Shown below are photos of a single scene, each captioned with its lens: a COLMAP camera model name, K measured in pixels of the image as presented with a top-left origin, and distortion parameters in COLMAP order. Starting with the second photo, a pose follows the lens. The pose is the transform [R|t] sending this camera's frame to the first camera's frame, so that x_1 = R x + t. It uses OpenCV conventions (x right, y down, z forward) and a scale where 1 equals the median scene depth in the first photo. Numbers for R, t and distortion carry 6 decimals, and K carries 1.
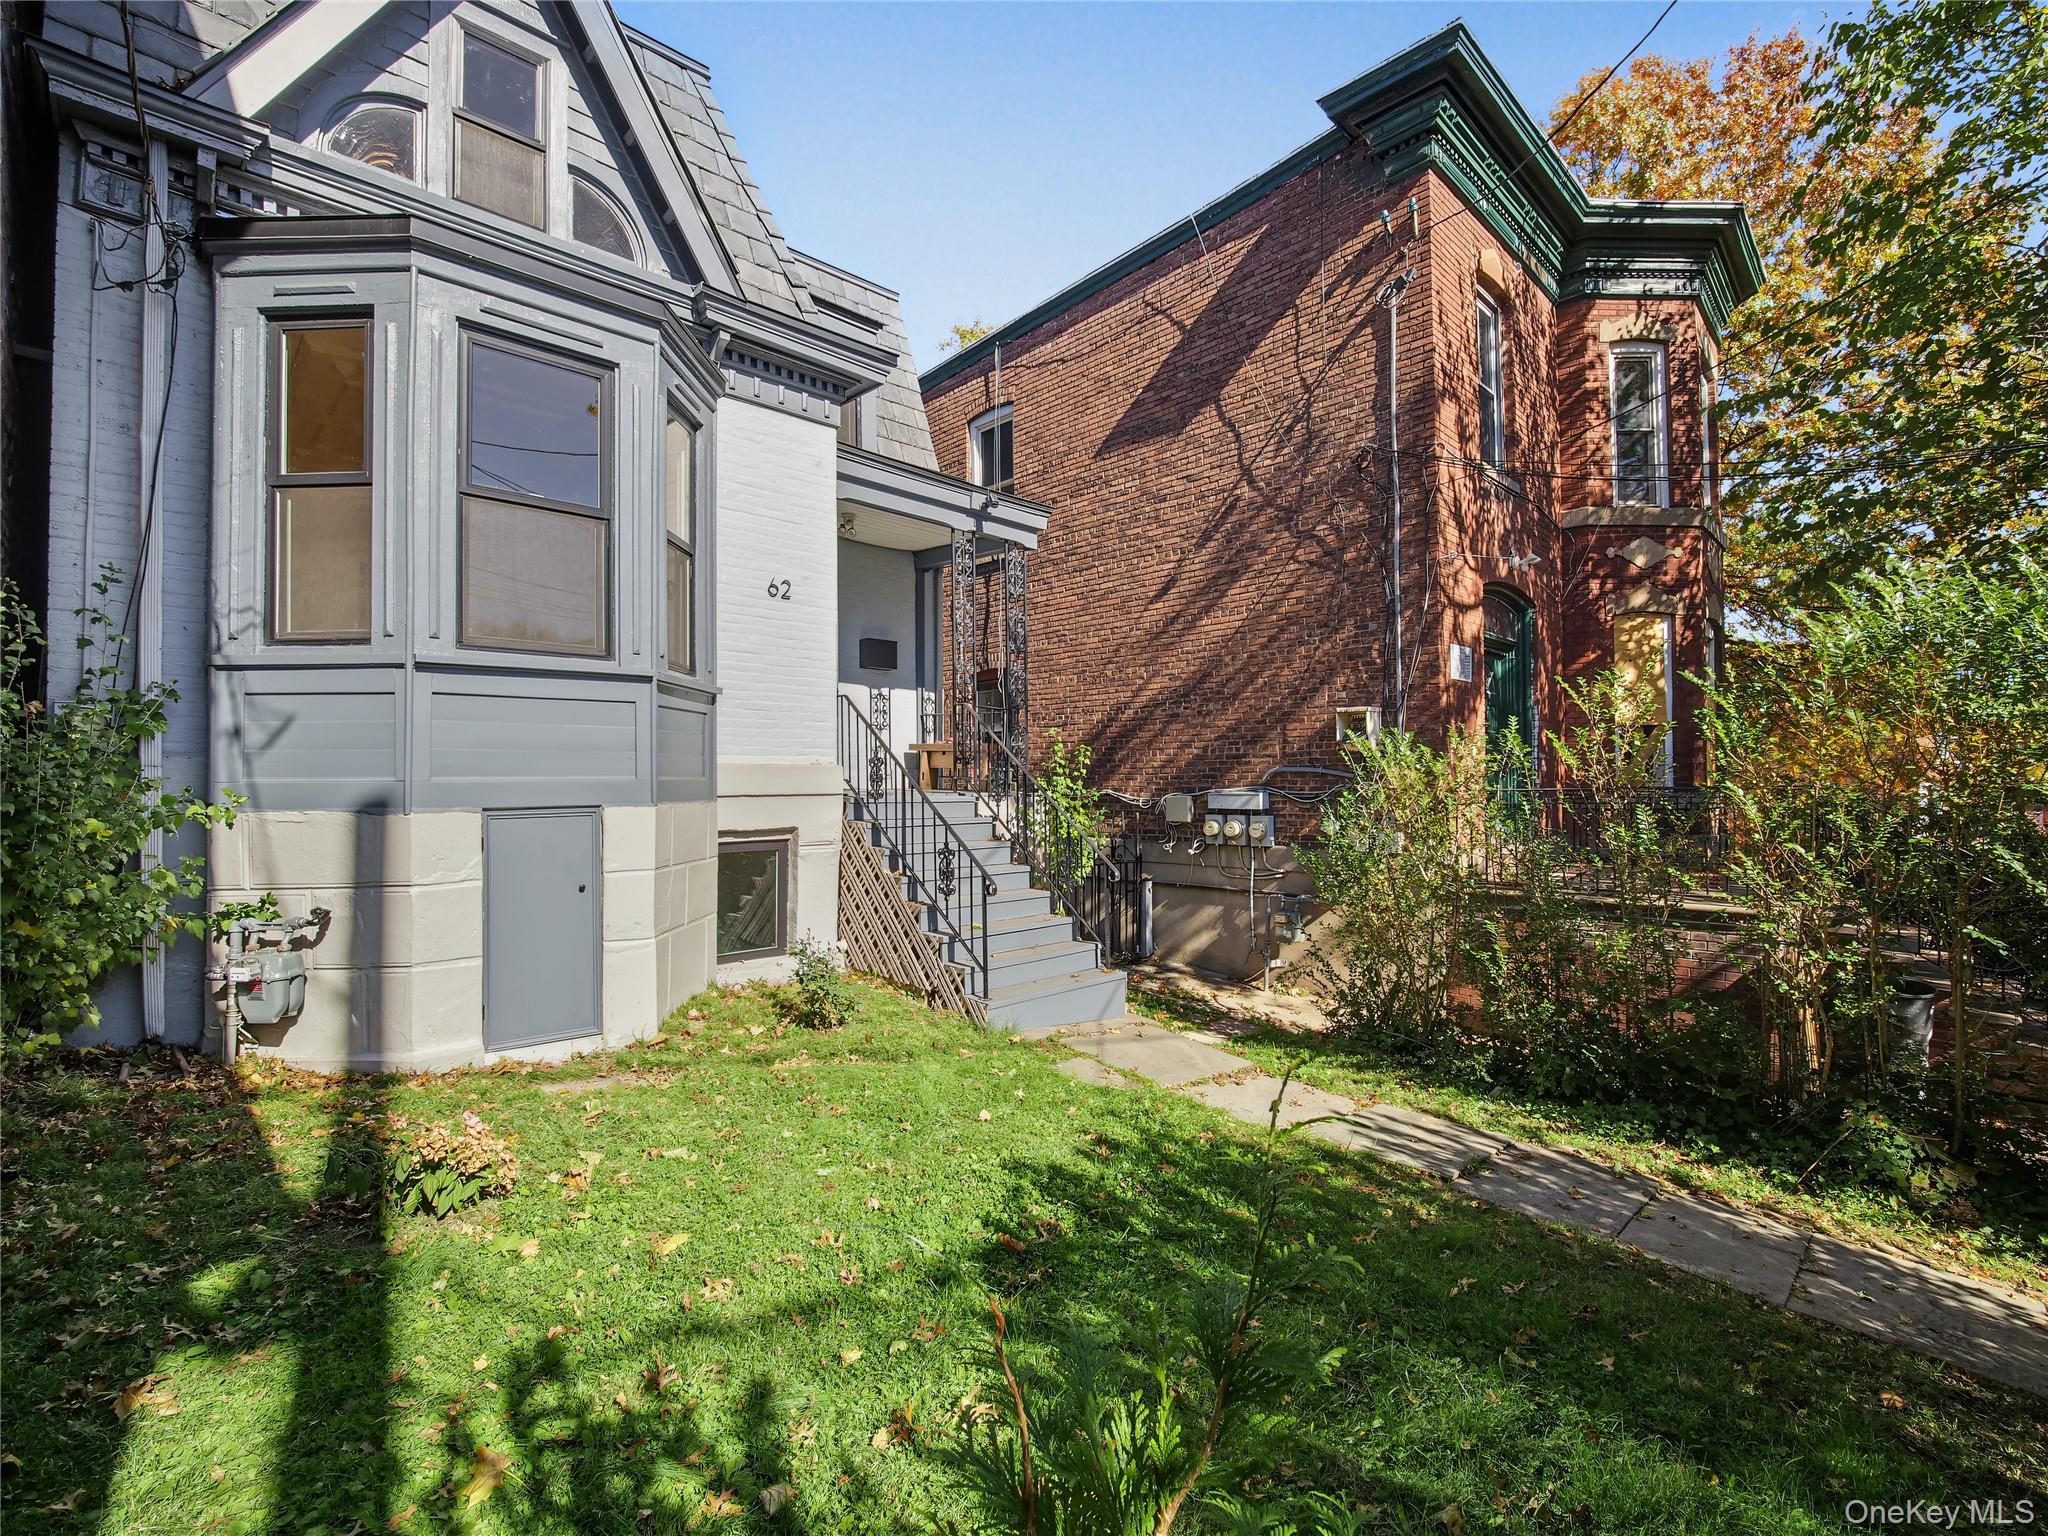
lens RADIAL K [[903.8, 0, 1023.6], [0, 903.8, 746.3], [0, 0, 1]] dist [-0.017191, 0.000571]
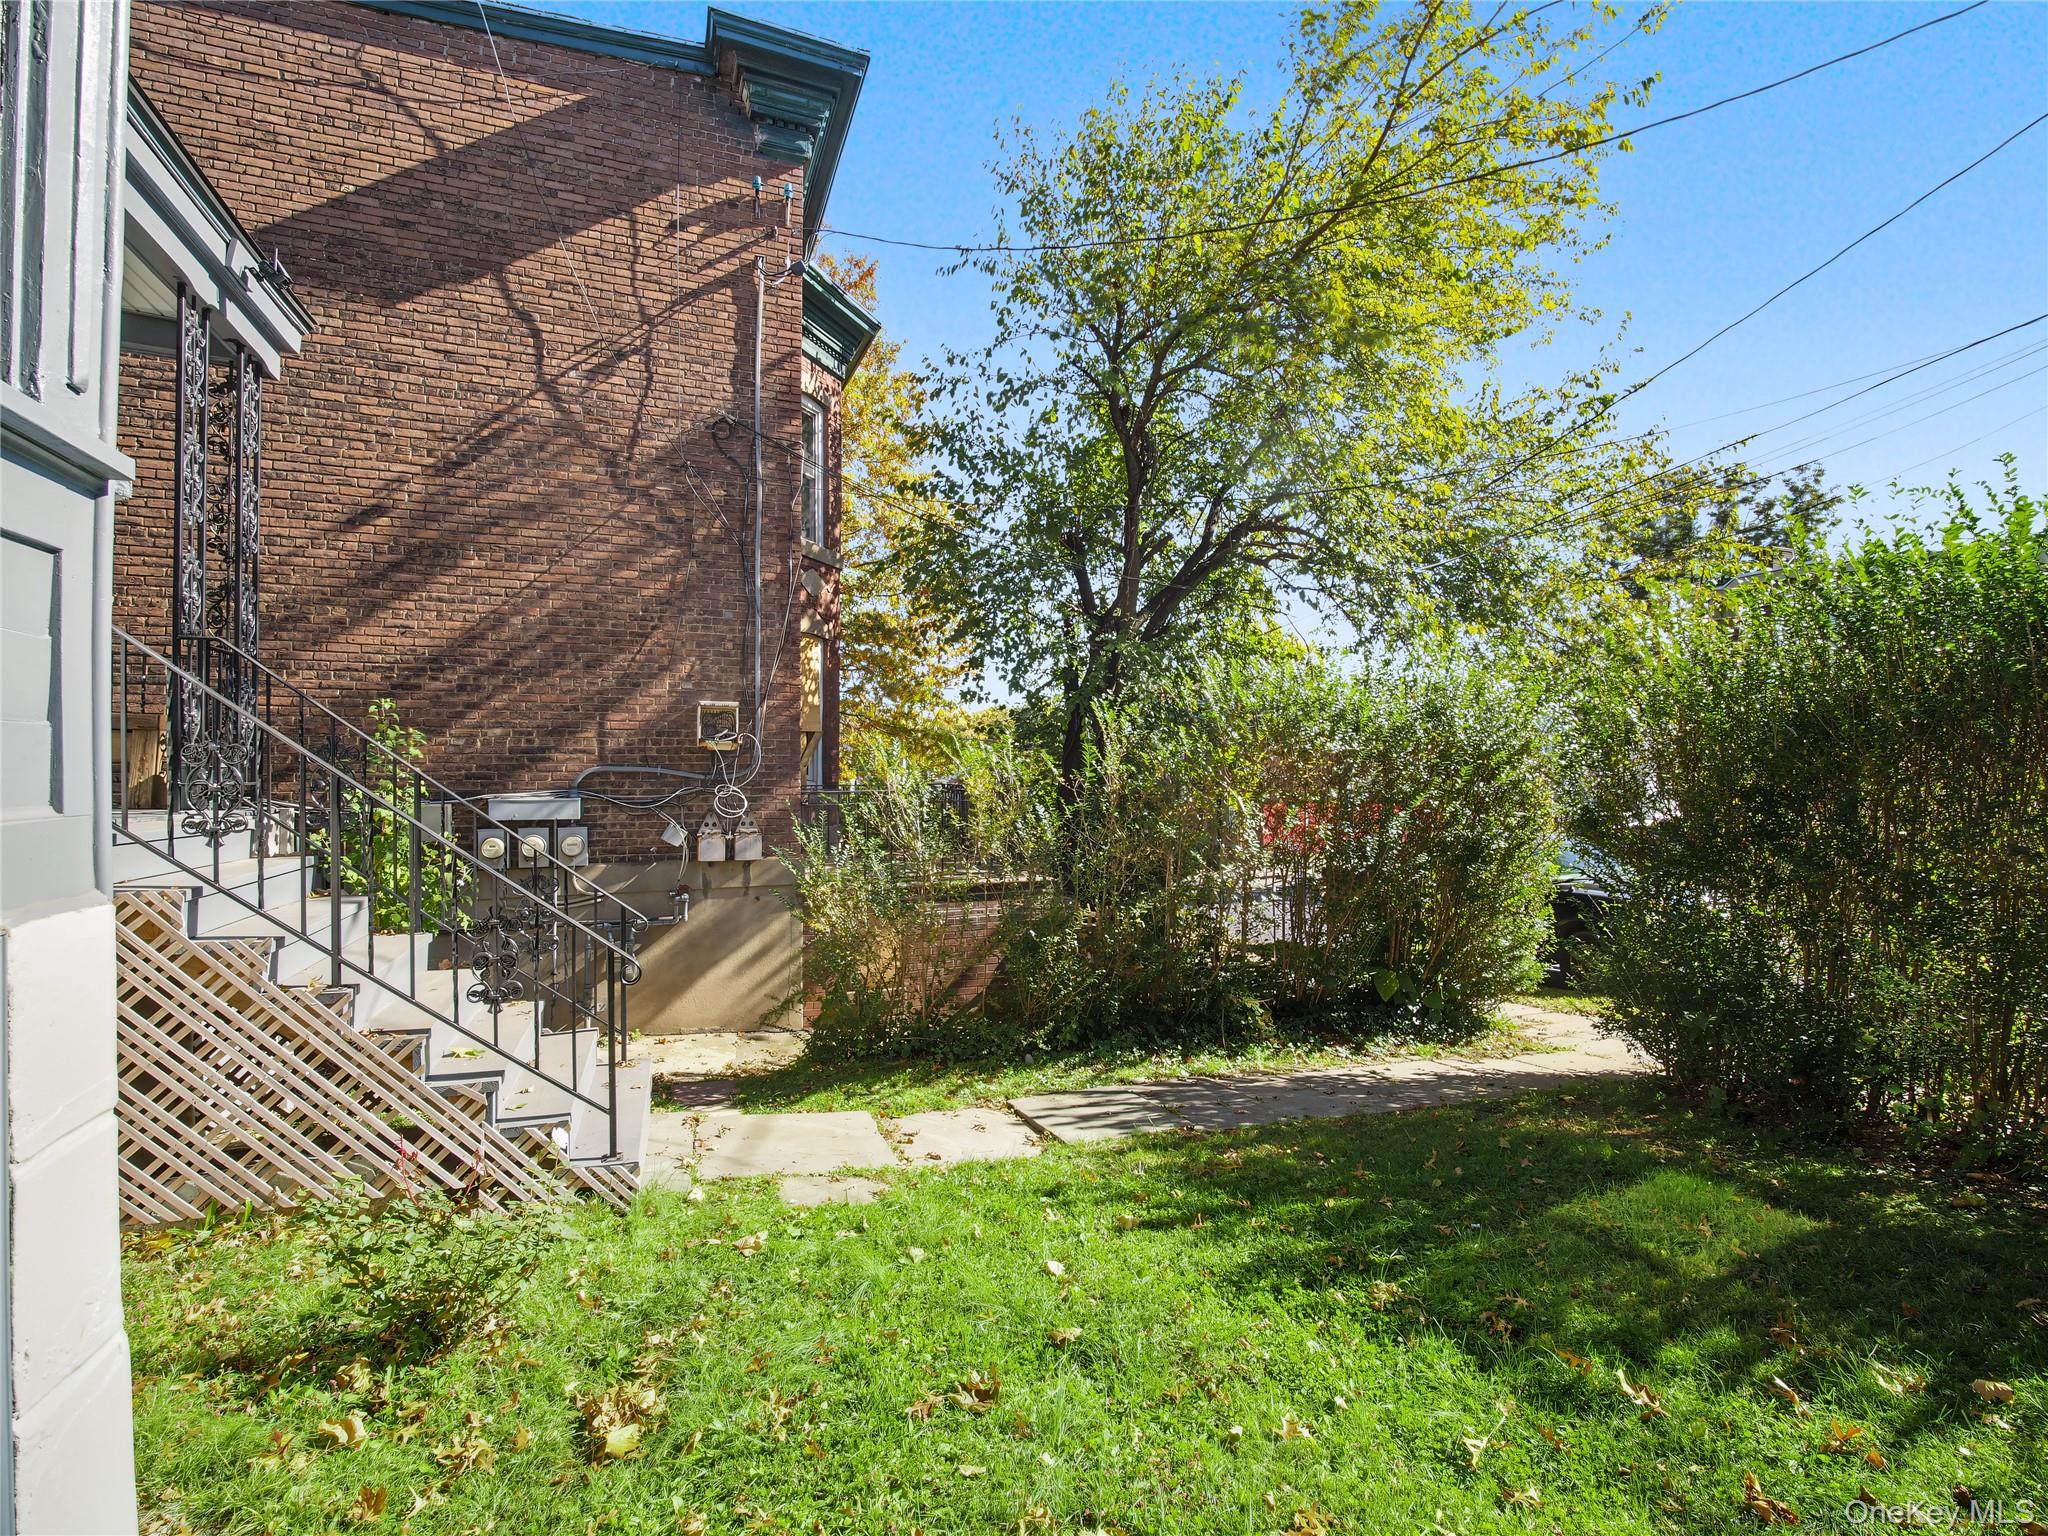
lens RADIAL K [[903.8, 0, 1023.6], [0, 903.8, 746.3], [0, 0, 1]] dist [-0.017191, 0.000571]
pose [[0.390841, 0.032584, 0.919881, -0.409627], [-0.035193, 0.999171, -0.020440, 0.011005], [-0.919785, -0.024385, 0.391664, 0.442459]]
